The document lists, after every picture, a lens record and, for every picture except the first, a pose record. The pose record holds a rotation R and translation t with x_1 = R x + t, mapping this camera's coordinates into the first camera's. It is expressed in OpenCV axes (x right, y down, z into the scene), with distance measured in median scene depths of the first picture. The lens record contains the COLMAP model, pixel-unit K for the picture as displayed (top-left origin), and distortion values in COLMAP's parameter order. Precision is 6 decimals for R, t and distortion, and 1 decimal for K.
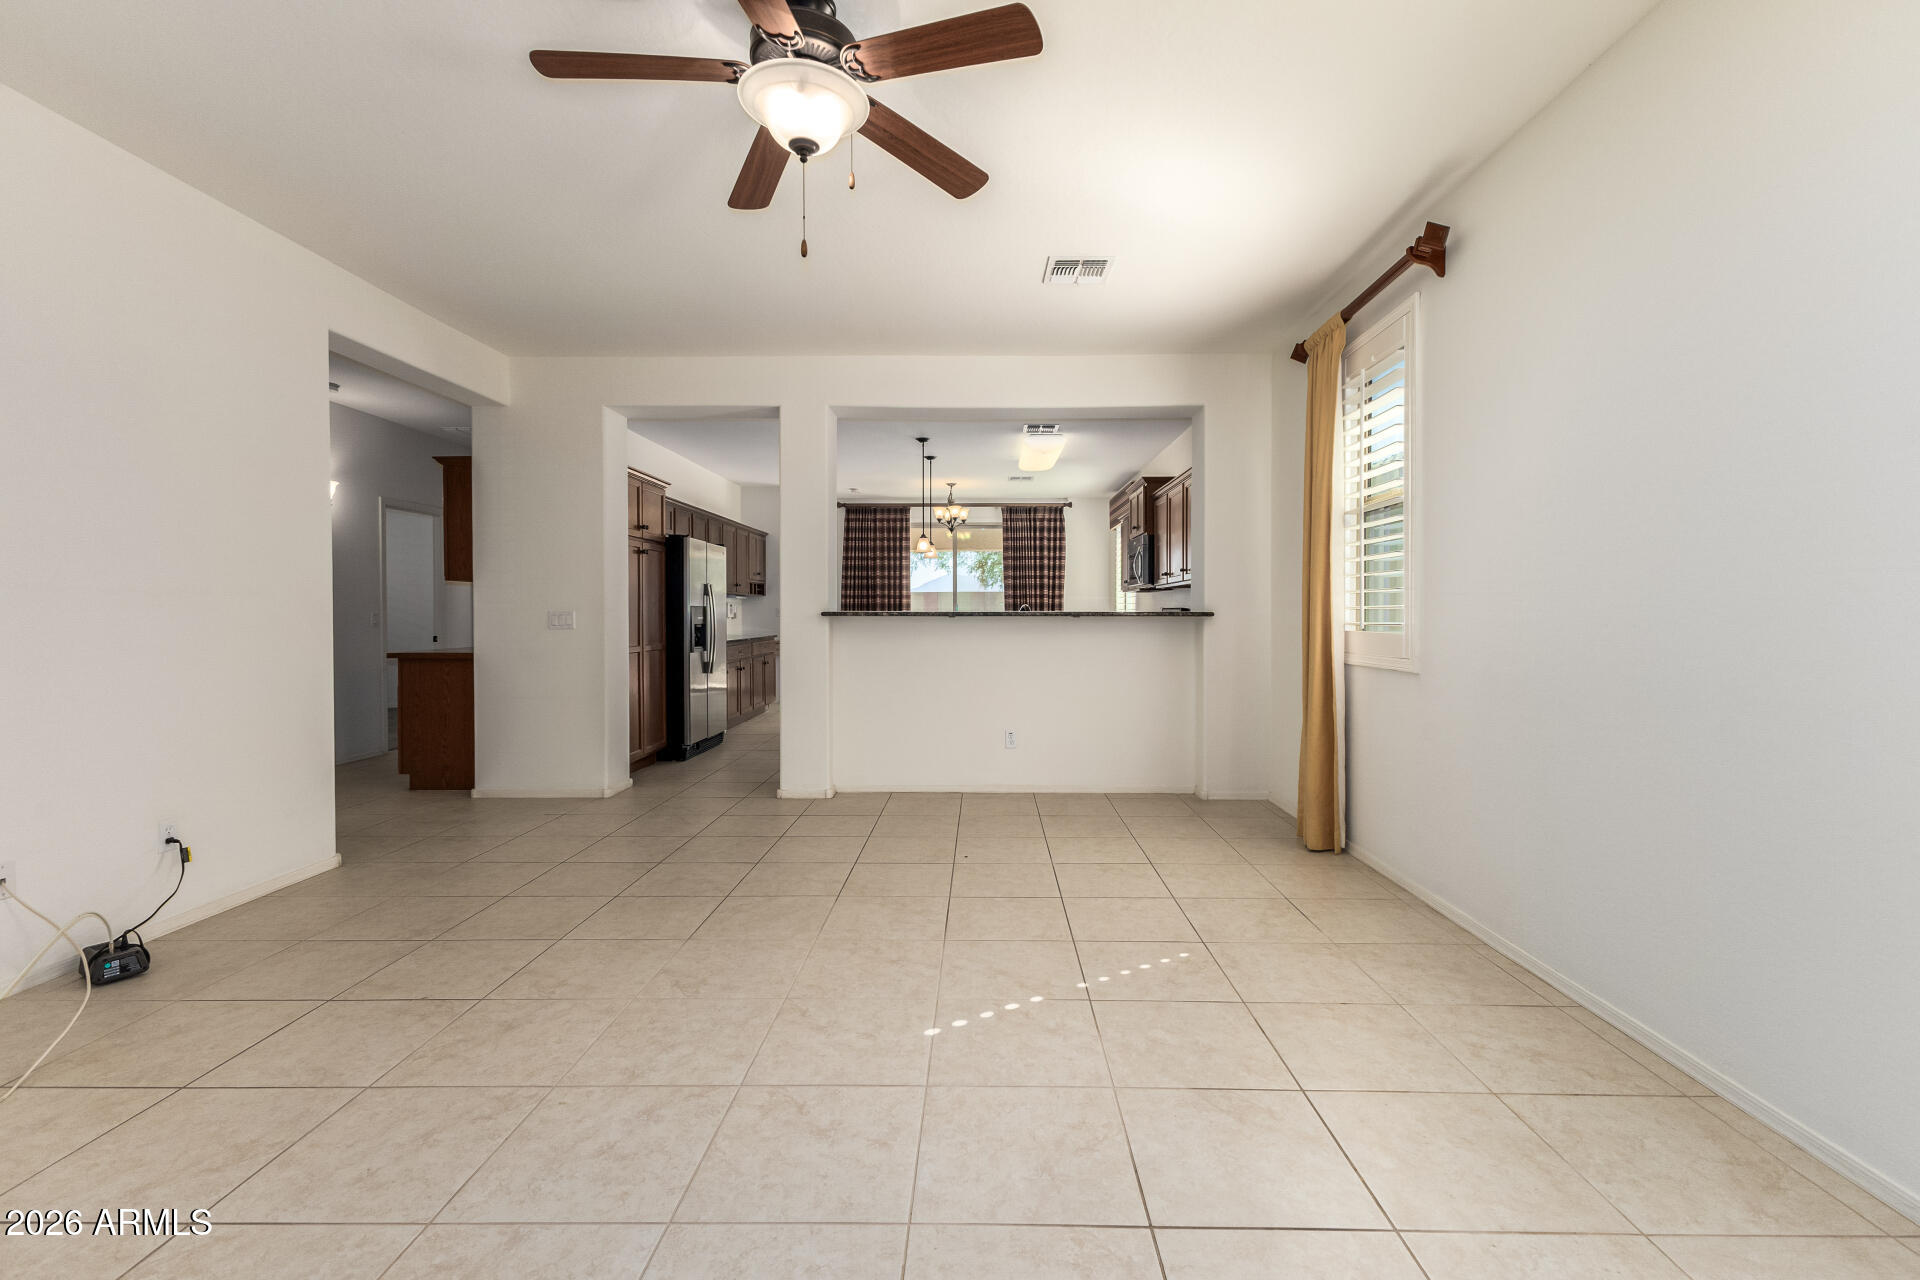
lens RADIAL K [[834.9, 0, 973.2], [0, 834.9, 631.5], [0, 0, 1]] dist [0.013957, -0.003293]
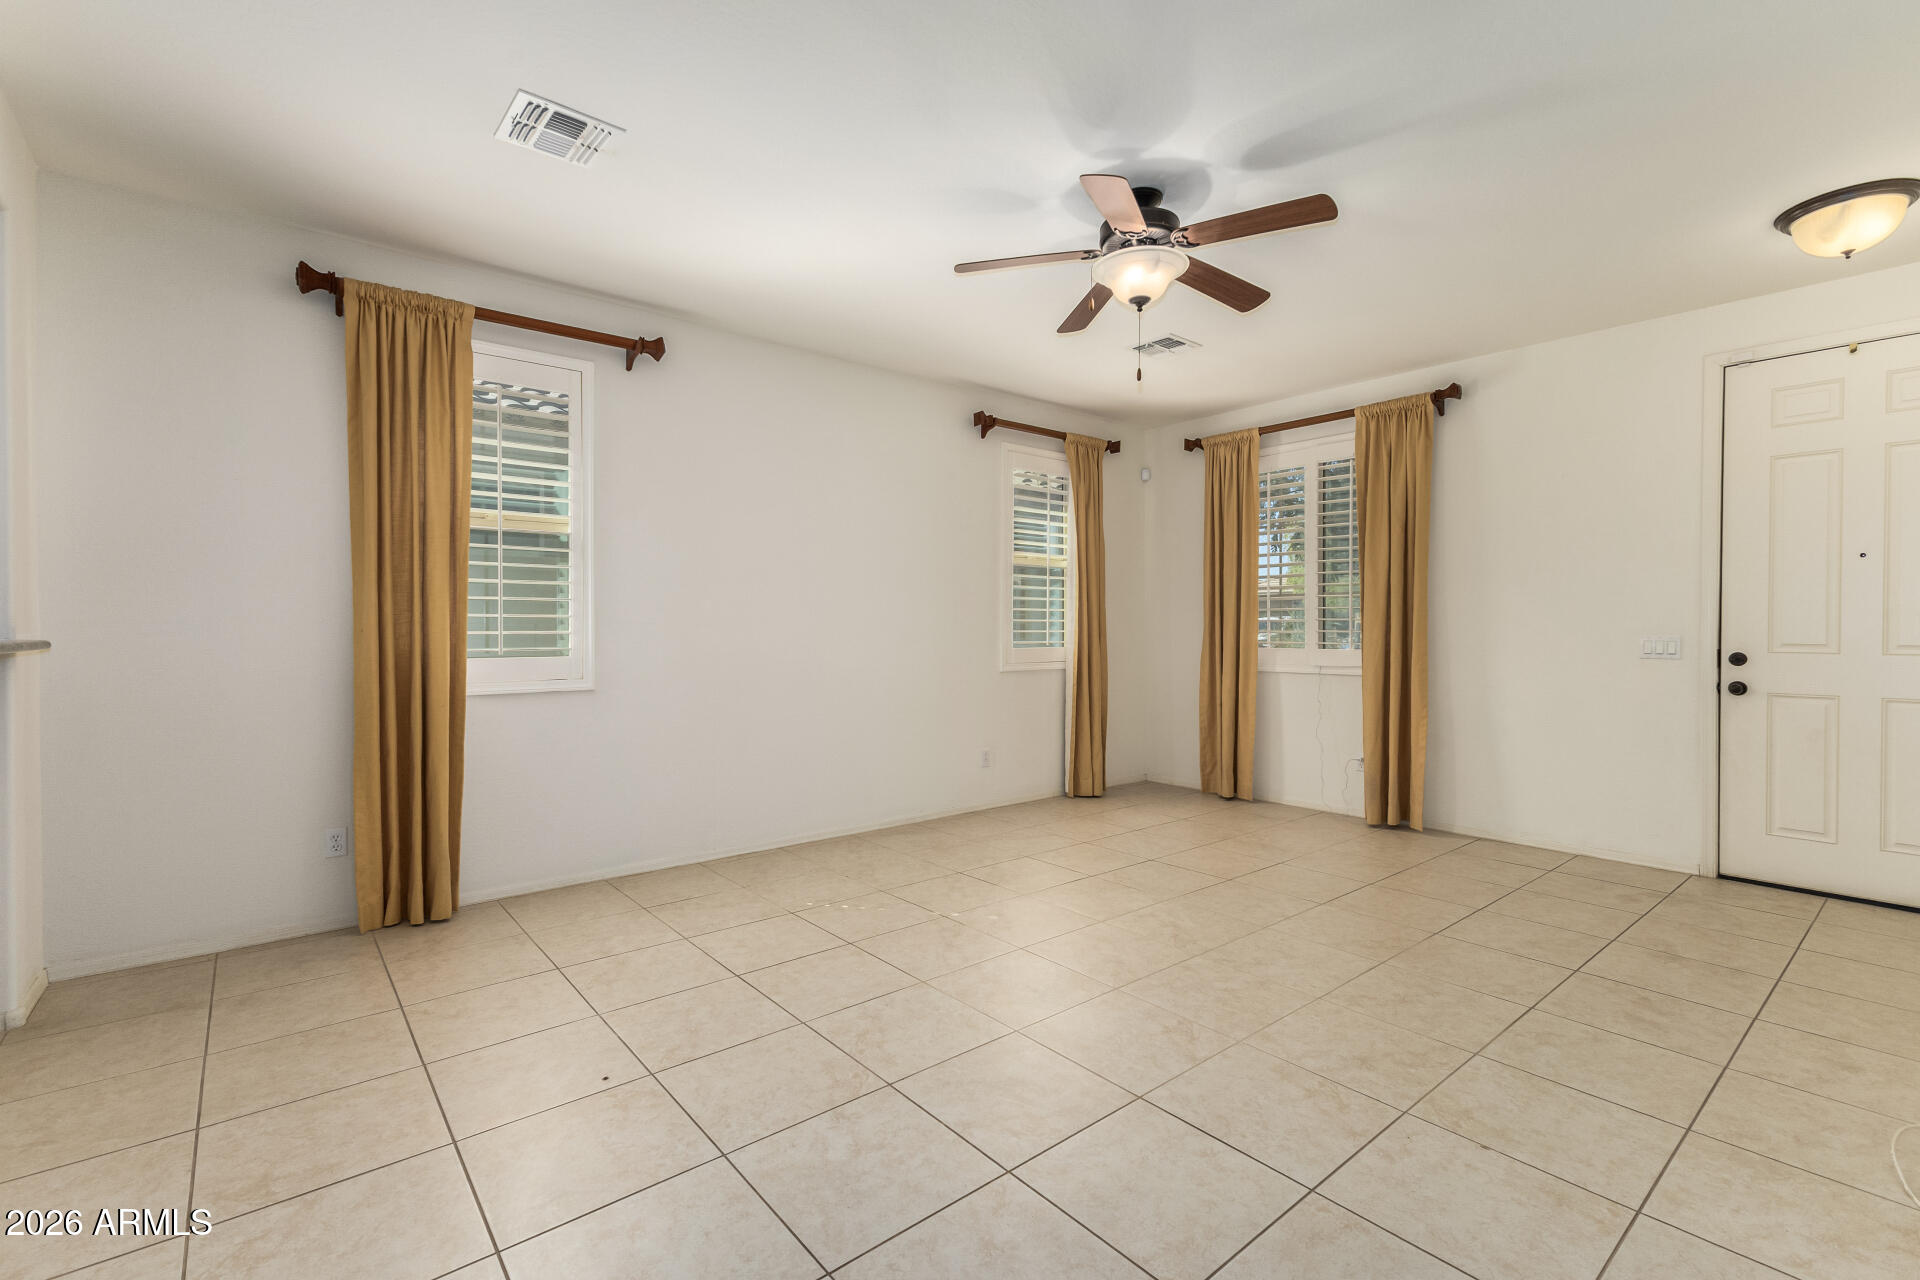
lens RADIAL K [[834.9, 0, 972.6], [0, 834.9, 632.9], [0, 0, 1]] dist [0.013957, -0.003293]
pose [[-0.656514, -0.002485, 0.754310, -0.608884], [0.017128, 0.999688, 0.018200, -0.034991], [-0.754120, 0.024868, -0.656266, 1.213721]]
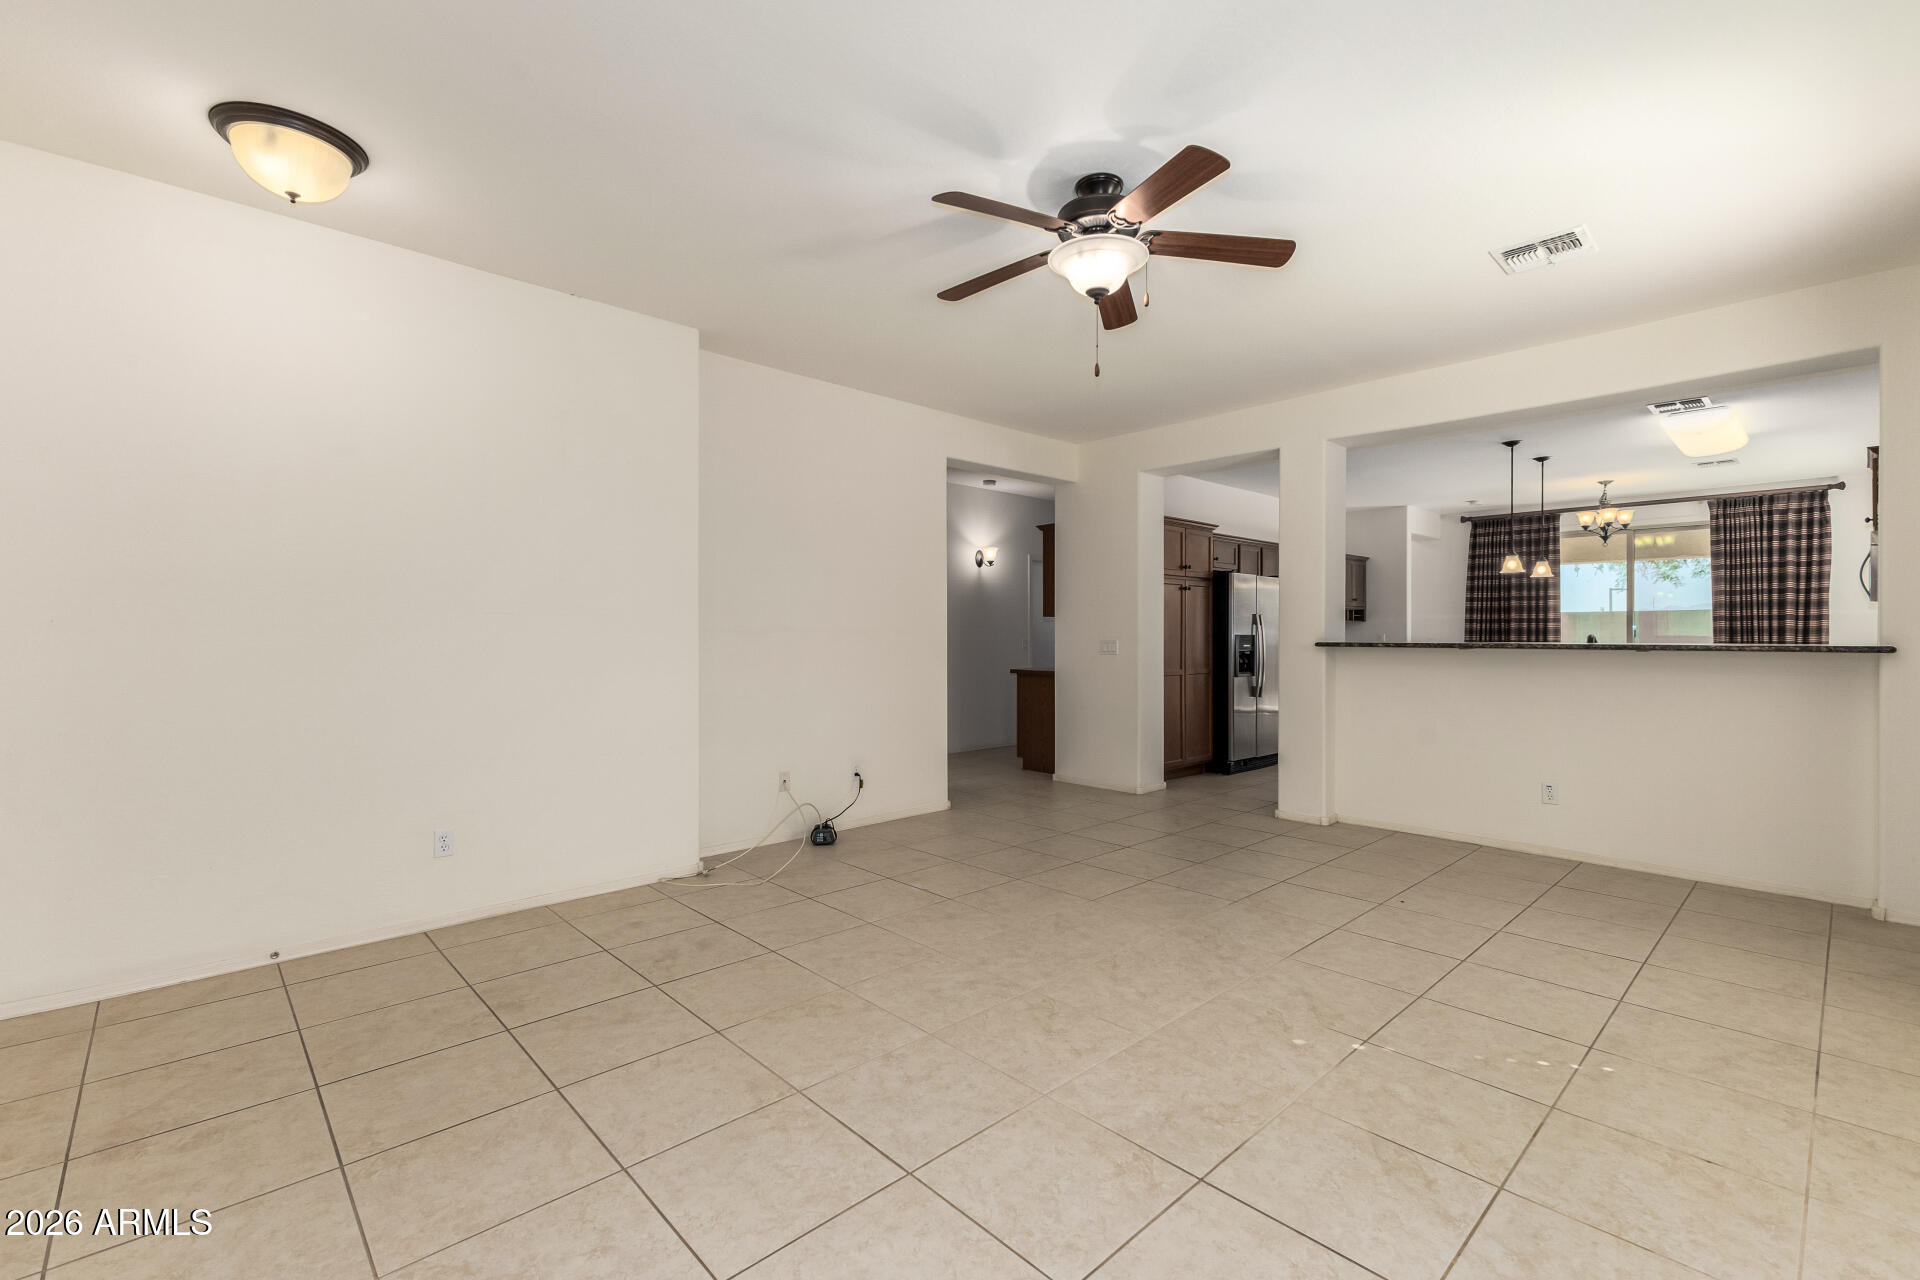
lens RADIAL K [[834.9, 0, 962.3], [0, 834.9, 641.8], [0, 0, 1]] dist [0.013957, -0.003293]
pose [[0.693470, 0.006739, -0.720454, 0.339982], [-0.017591, 0.999817, -0.007580, -0.010981], [0.720271, 0.017930, 0.693461, -0.027569]]
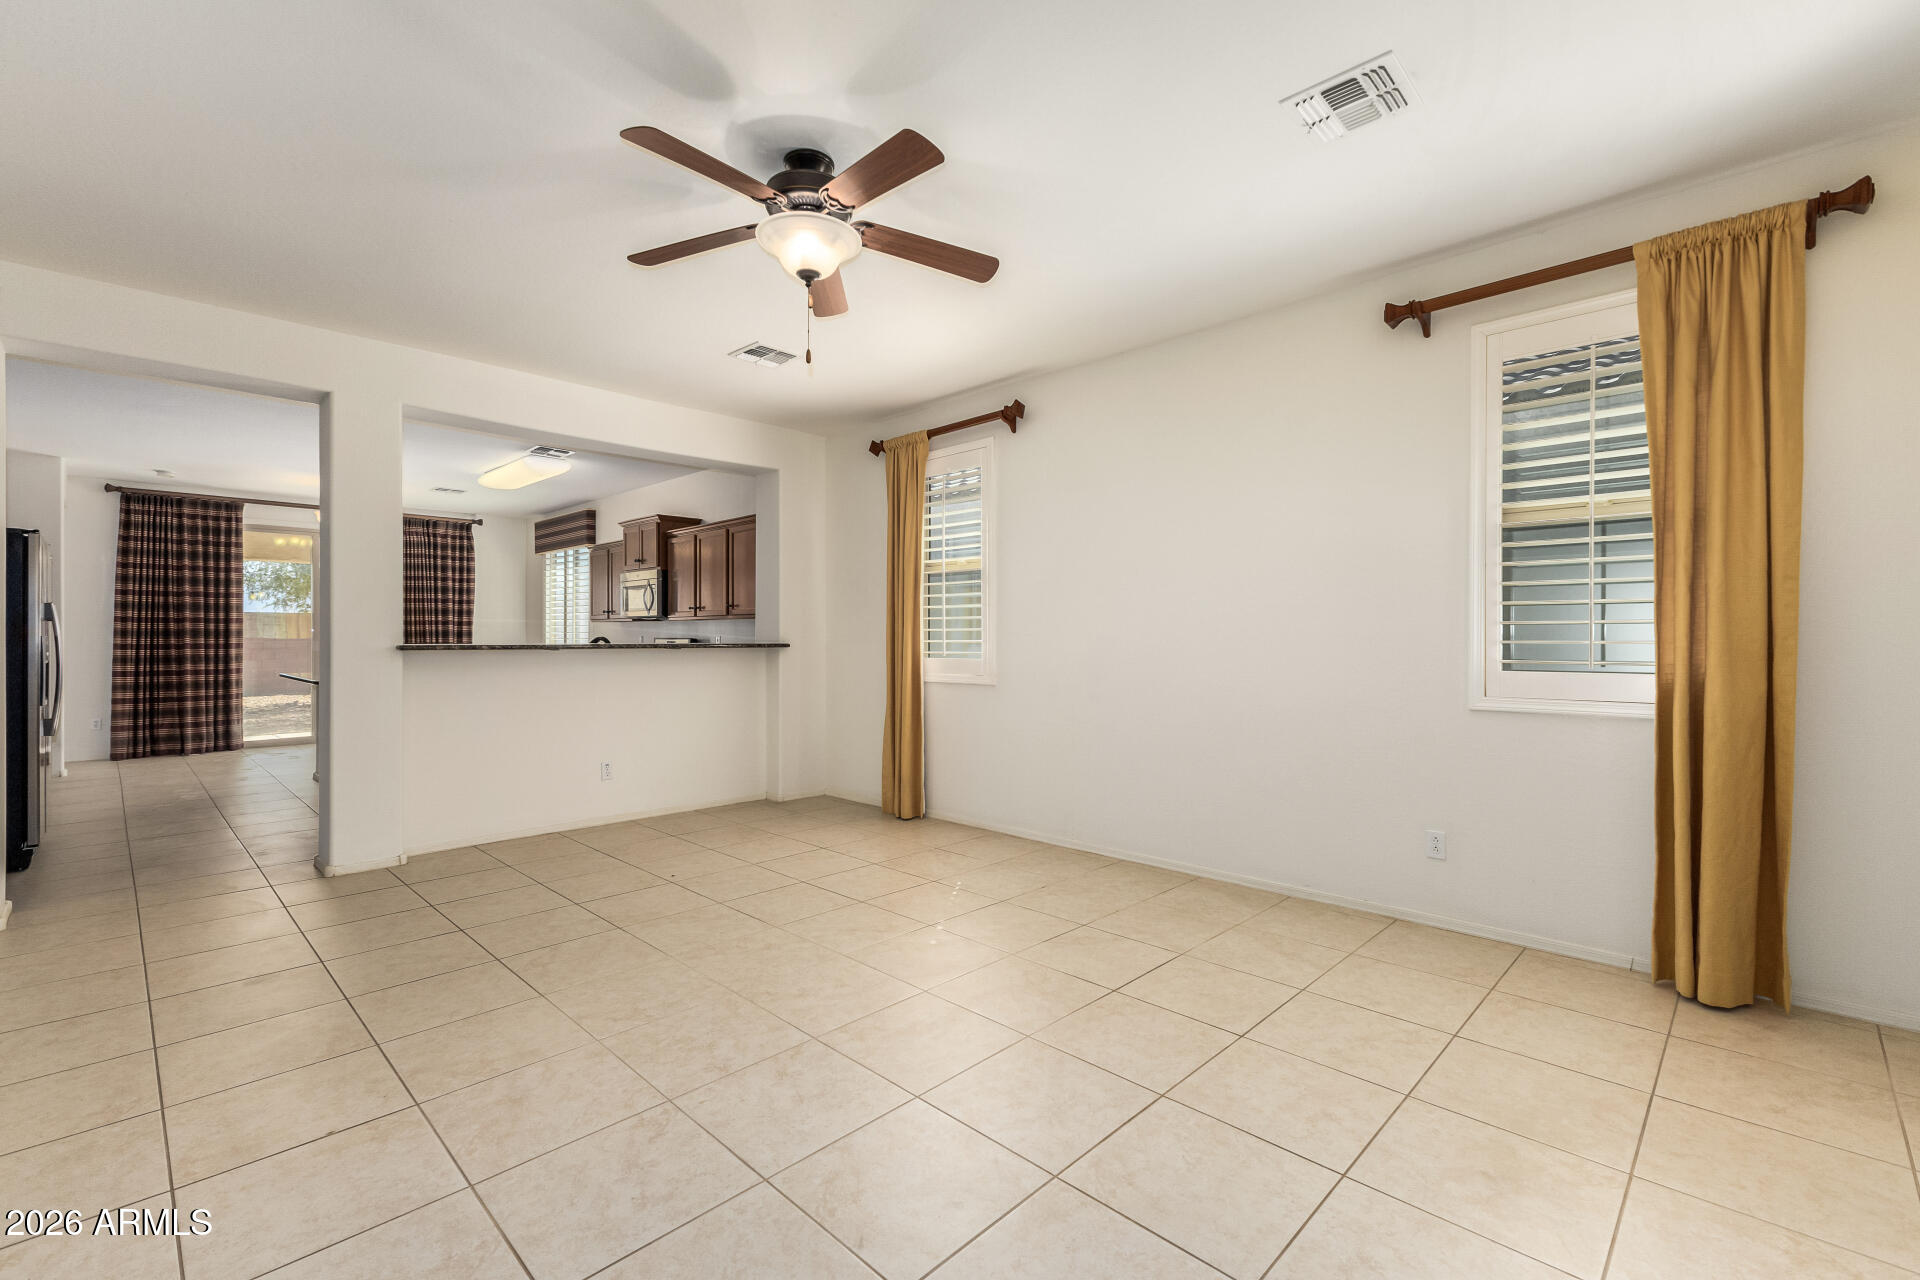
lens RADIAL K [[834.9, 0, 968.1], [0, 834.9, 642.9], [0, 0, 1]] dist [0.013957, -0.003293]
pose [[0.683619, -0.004146, 0.729827, -0.543110], [0.016688, 0.999811, -0.009952, -0.010069], [-0.729648, 0.018983, 0.683559, -0.005144]]
